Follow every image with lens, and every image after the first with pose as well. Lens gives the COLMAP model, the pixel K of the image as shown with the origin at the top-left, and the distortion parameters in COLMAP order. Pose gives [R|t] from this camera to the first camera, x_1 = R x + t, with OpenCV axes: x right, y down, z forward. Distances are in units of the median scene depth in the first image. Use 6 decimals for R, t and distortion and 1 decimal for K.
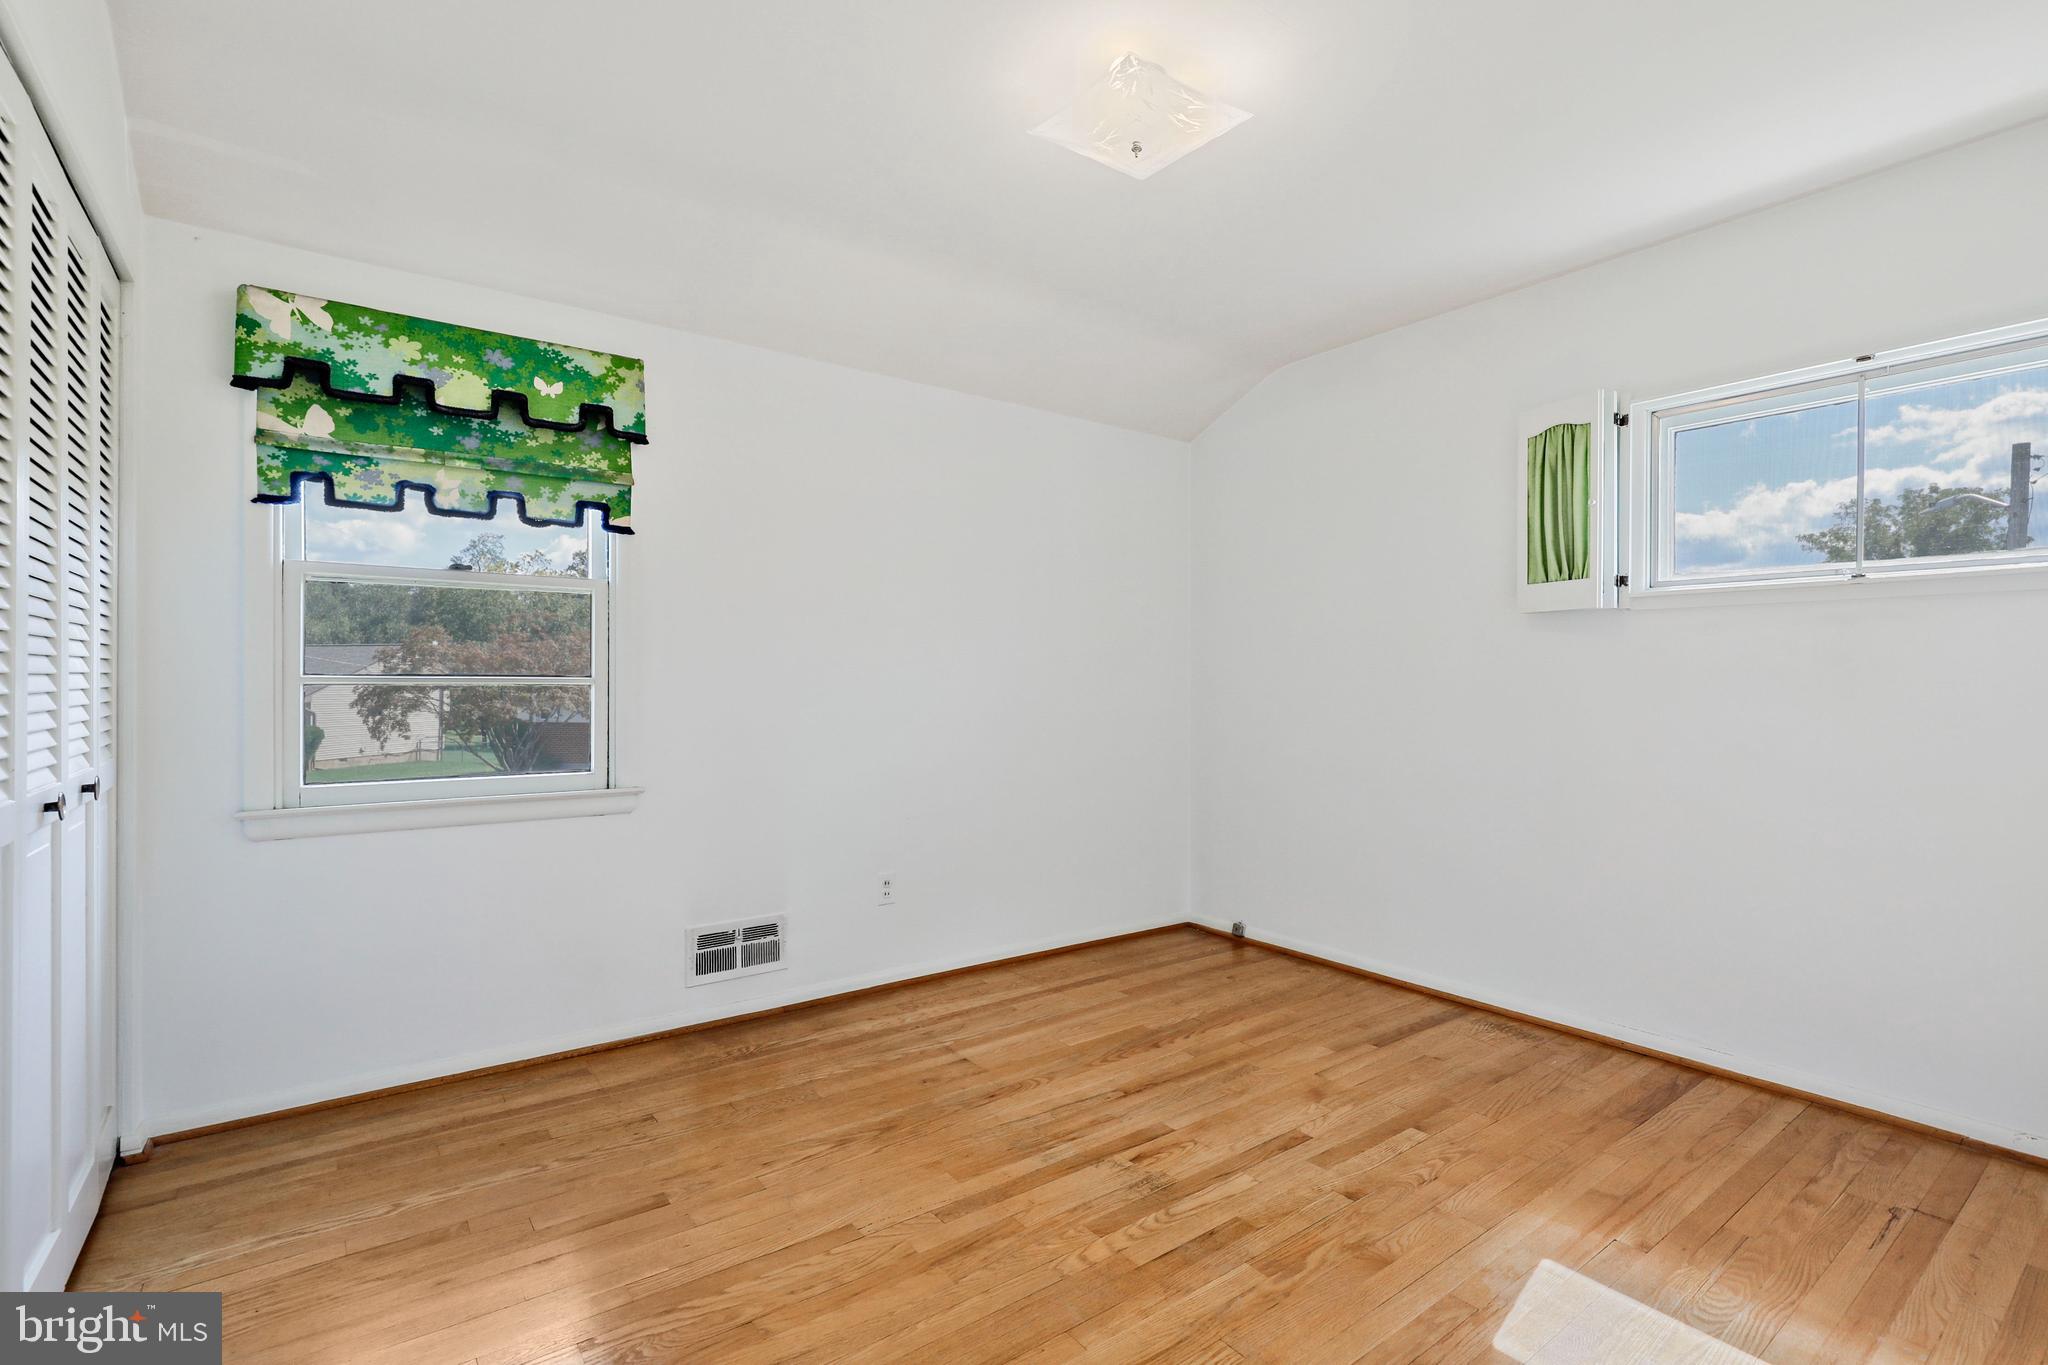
lens RADIAL K [[957.7, 0, 1009.5], [0, 957.7, 703.2], [0, 0, 1]] dist [-0.004714, 0.001485]
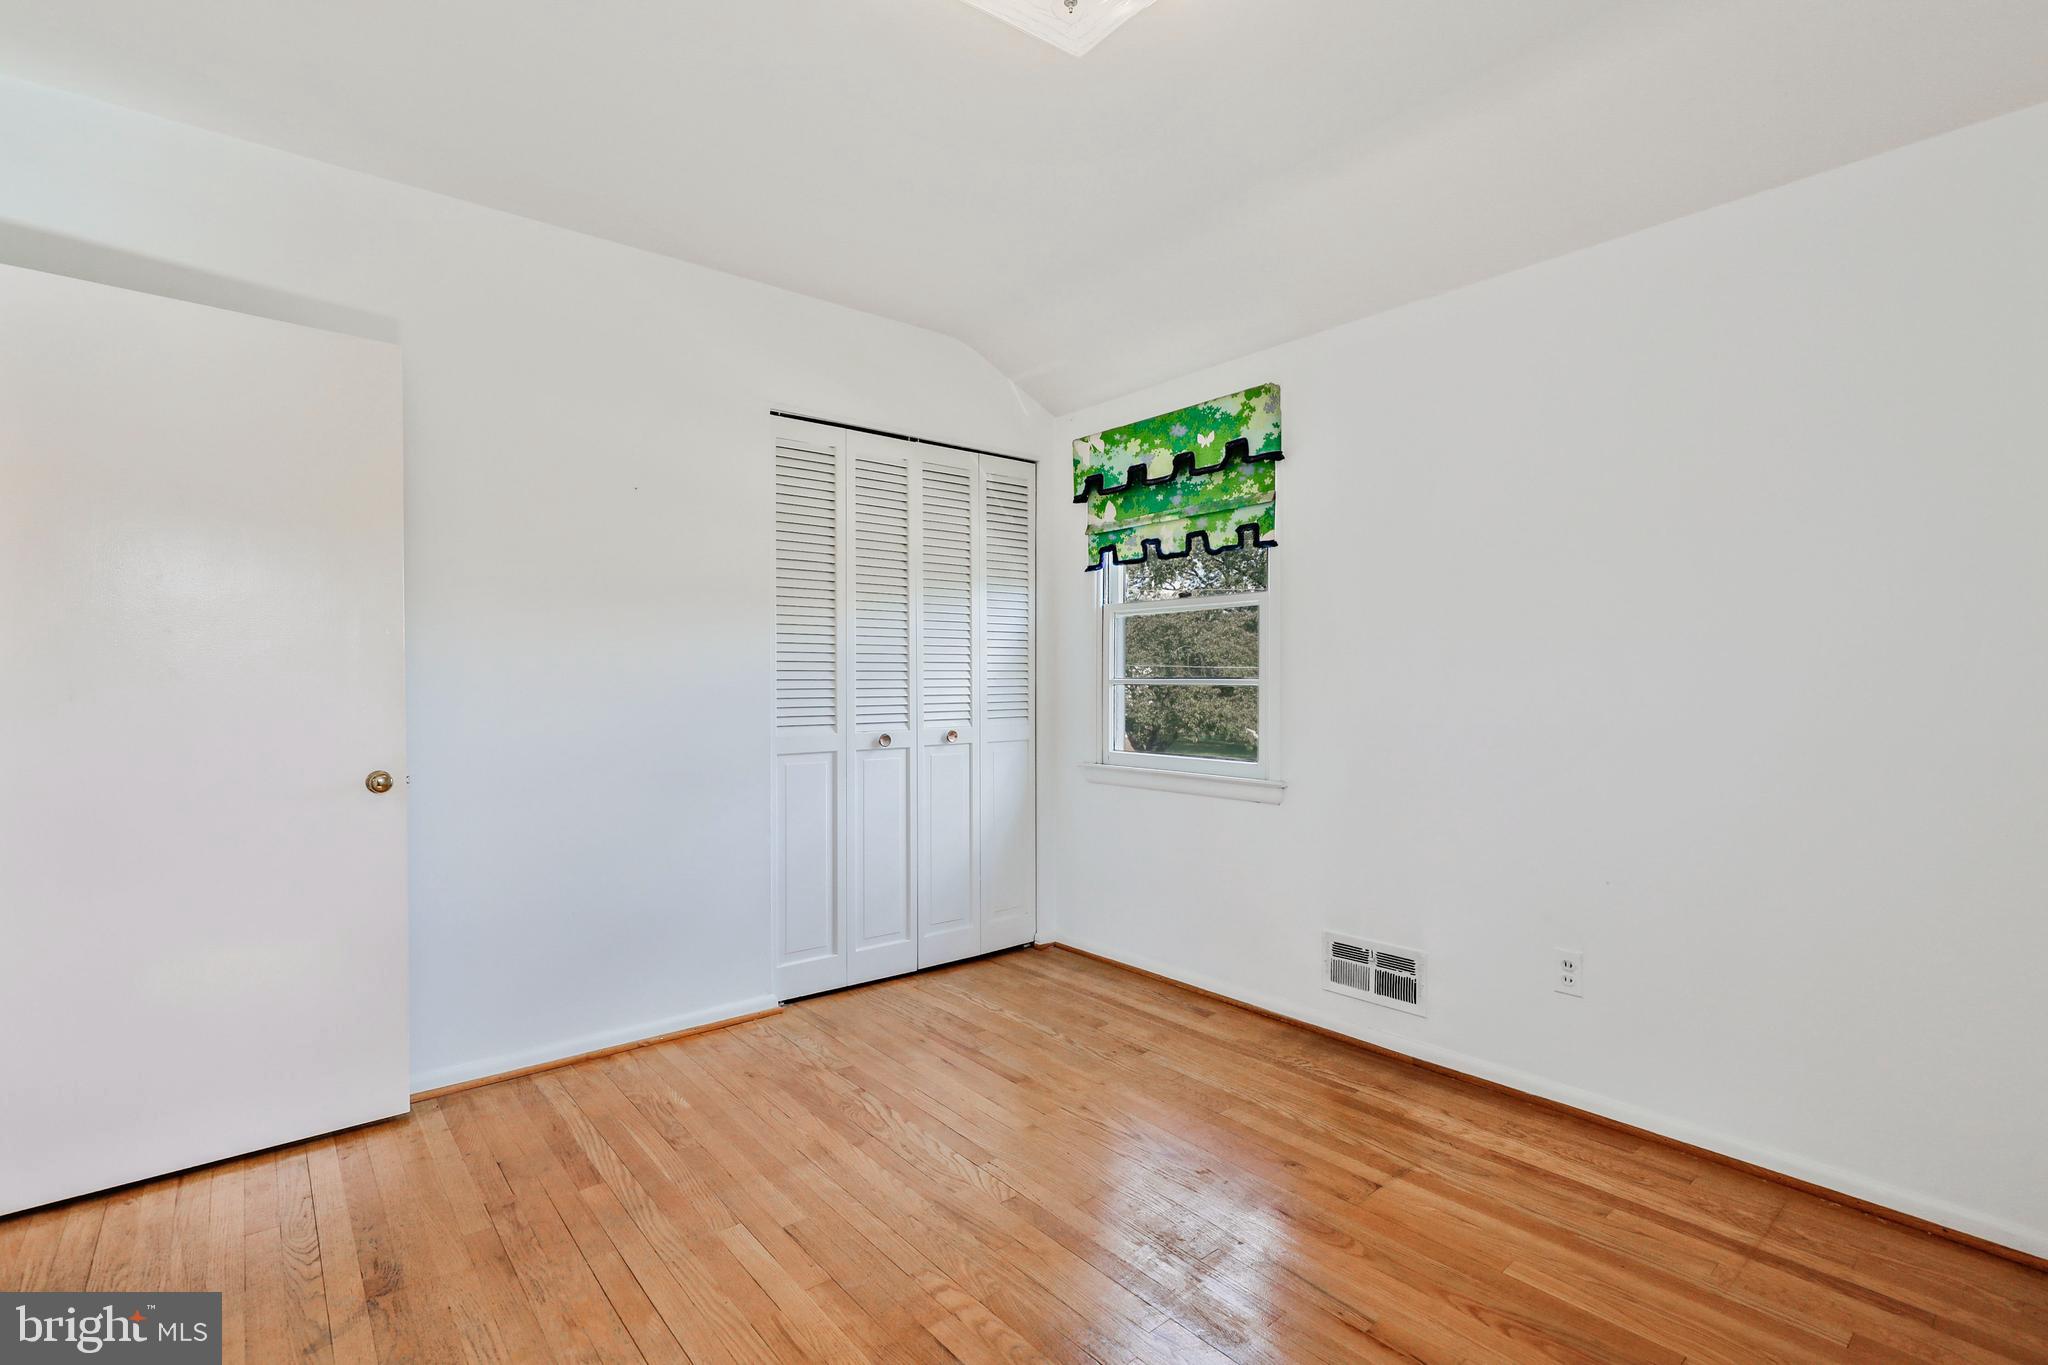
lens RADIAL K [[957.7, 0, 1047.3], [0, 957.7, 710.0], [0, 0, 1]] dist [-0.004714, 0.001485]
pose [[0.064547, 0.029336, -0.997483, 0.716238], [-0.021860, 0.999370, 0.027977, -0.018041], [0.997675, 0.019999, 0.065148, 0.724726]]
